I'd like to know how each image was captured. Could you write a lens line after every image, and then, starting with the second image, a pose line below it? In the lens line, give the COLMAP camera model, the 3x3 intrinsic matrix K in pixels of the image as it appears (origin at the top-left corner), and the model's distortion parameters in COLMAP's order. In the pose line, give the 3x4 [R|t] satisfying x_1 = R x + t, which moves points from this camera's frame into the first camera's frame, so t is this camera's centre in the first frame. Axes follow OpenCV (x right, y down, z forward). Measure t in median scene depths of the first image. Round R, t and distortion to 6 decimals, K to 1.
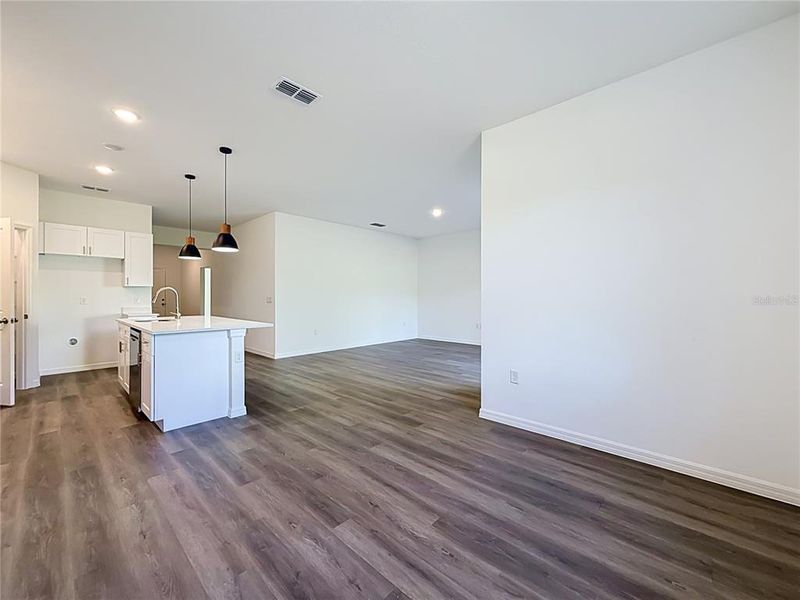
lens RADIAL K [[326.9, 0, 405.6], [0, 326.9, 295.9], [0, 0, 1]] dist [0.000985, -0.000065]
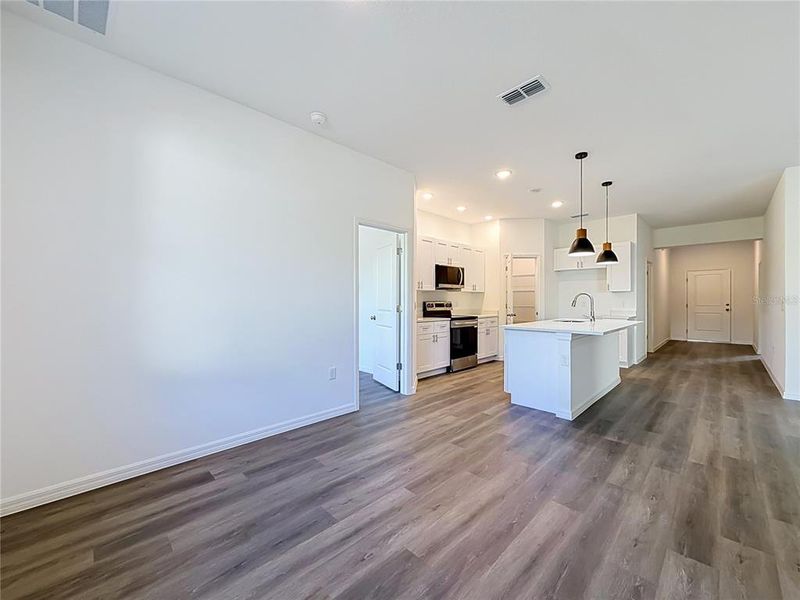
lens RADIAL K [[326.9, 0, 402.4], [0, 326.9, 301.0], [0, 0, 1]] dist [0.000985, -0.000065]
pose [[-0.041620, 0.002914, -0.999129, 0.720622], [-0.000445, 0.999996, 0.002935, -0.000852], [0.999133, 0.000567, -0.041618, 0.739897]]
